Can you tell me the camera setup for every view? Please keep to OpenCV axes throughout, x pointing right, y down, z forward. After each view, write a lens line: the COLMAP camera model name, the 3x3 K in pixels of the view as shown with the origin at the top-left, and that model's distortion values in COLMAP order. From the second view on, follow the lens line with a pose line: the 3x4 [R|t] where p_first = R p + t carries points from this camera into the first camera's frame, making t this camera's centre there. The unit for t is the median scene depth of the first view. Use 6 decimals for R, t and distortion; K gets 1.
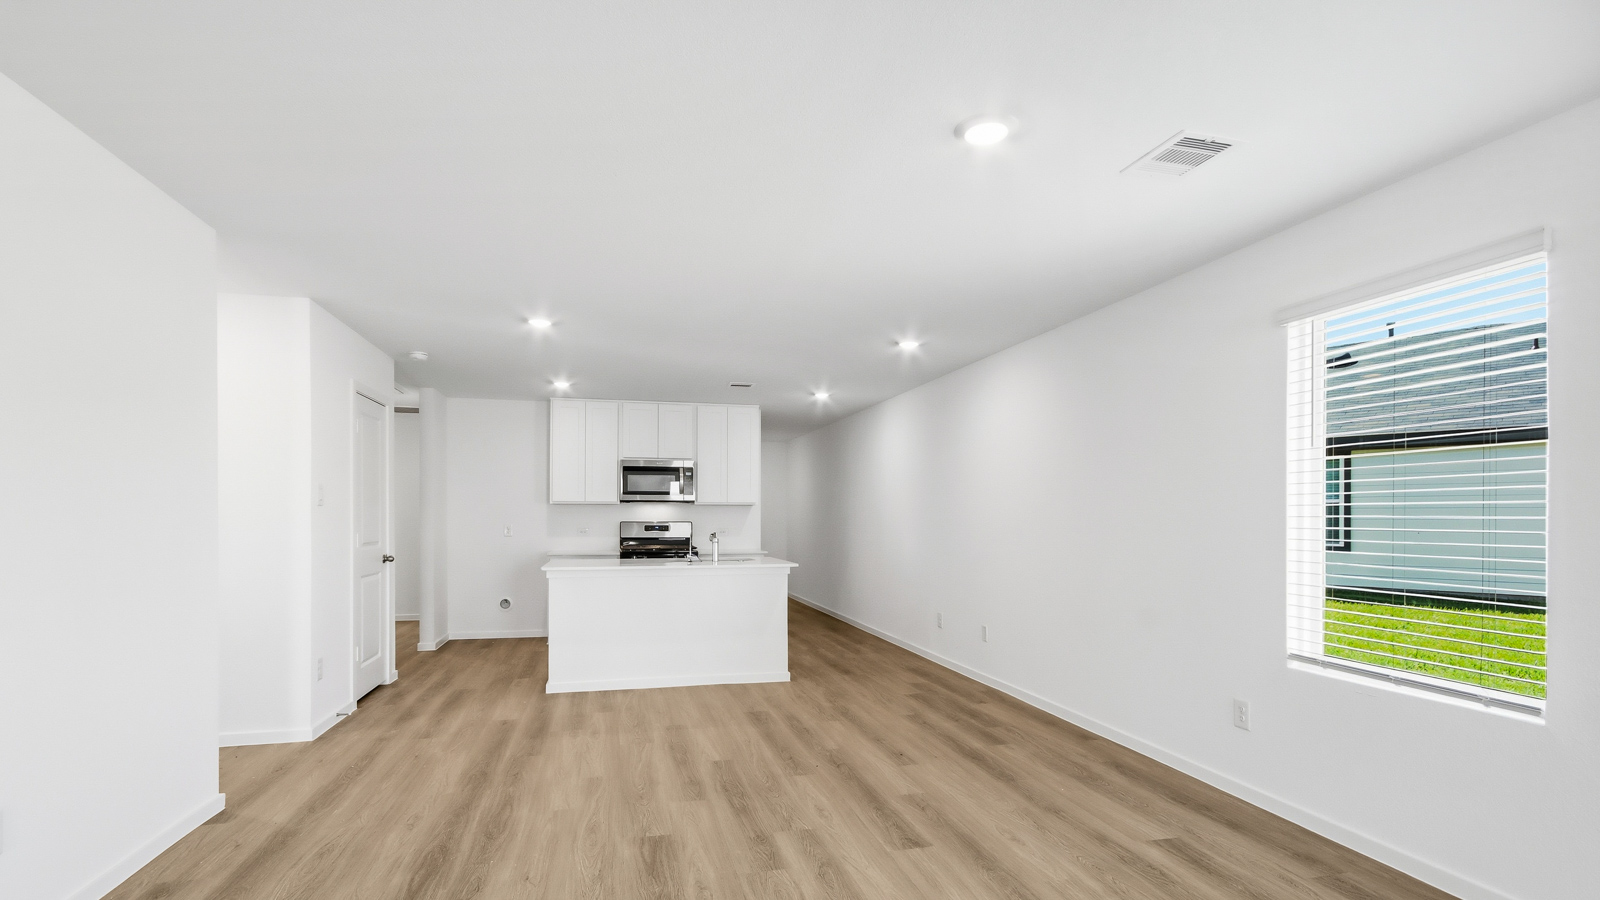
lens RADIAL K [[739.7, 0, 793.8], [0, 739.7, 520.9], [0, 0, 1]] dist [0.010183, 0.000144]
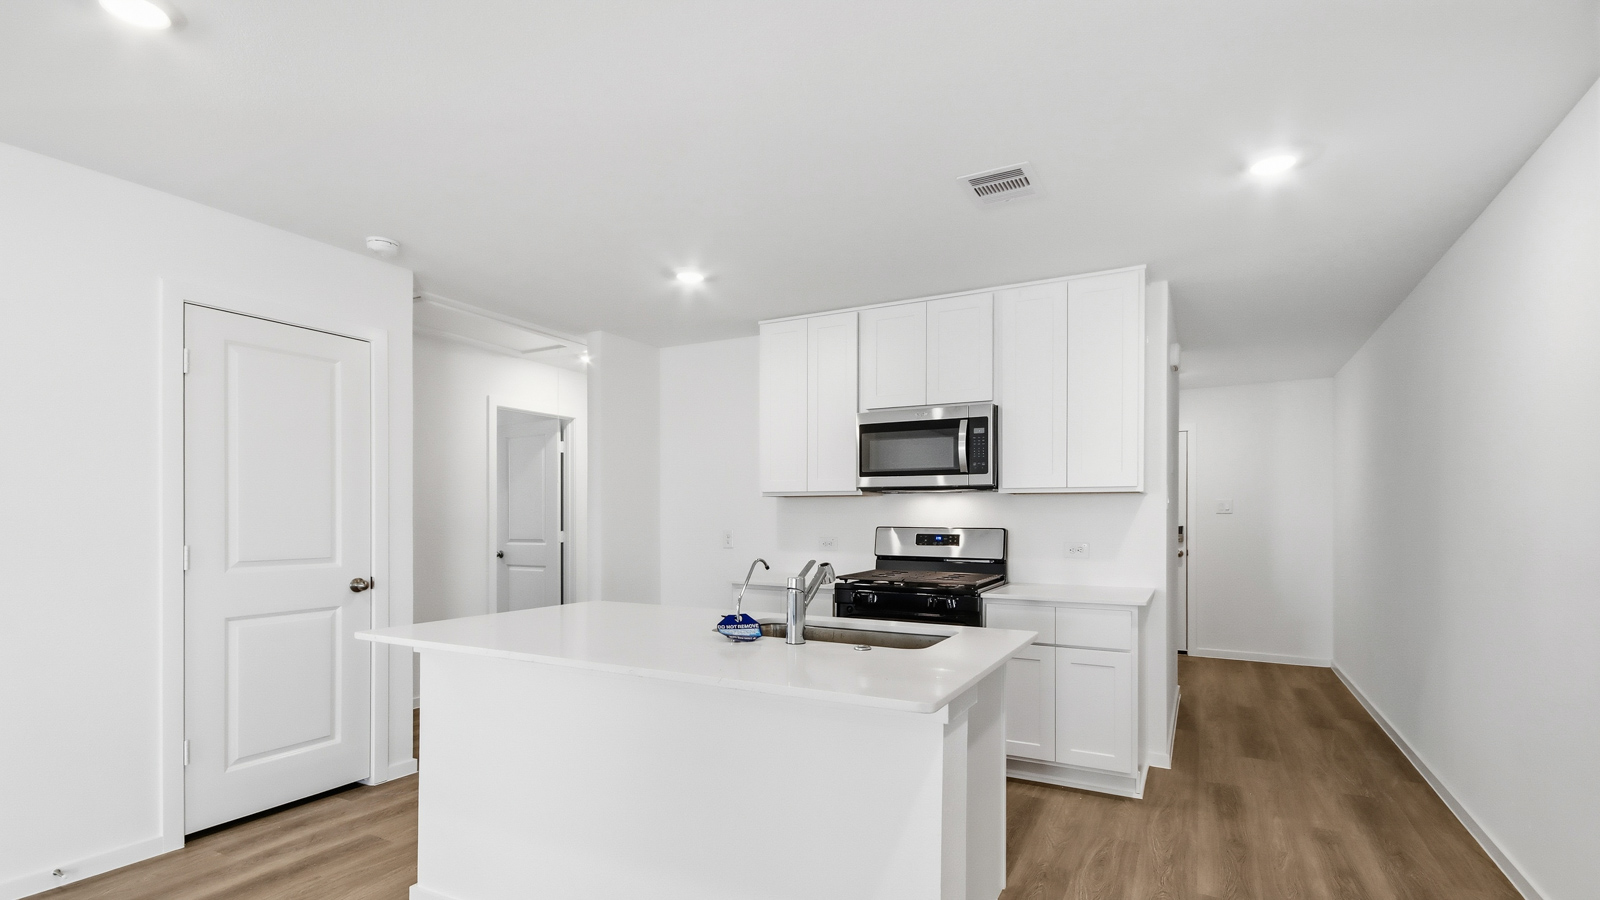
lens RADIAL K [[739.7, 0, 793.8], [0, 739.7, 520.9], [0, 0, 1]] dist [0.010183, 0.000144]
pose [[0.730575, 0.004101, -0.682820, 0.103625], [-0.002859, 0.999992, 0.002947, -0.005086], [0.682826, -0.000201, 0.730581, 0.554826]]
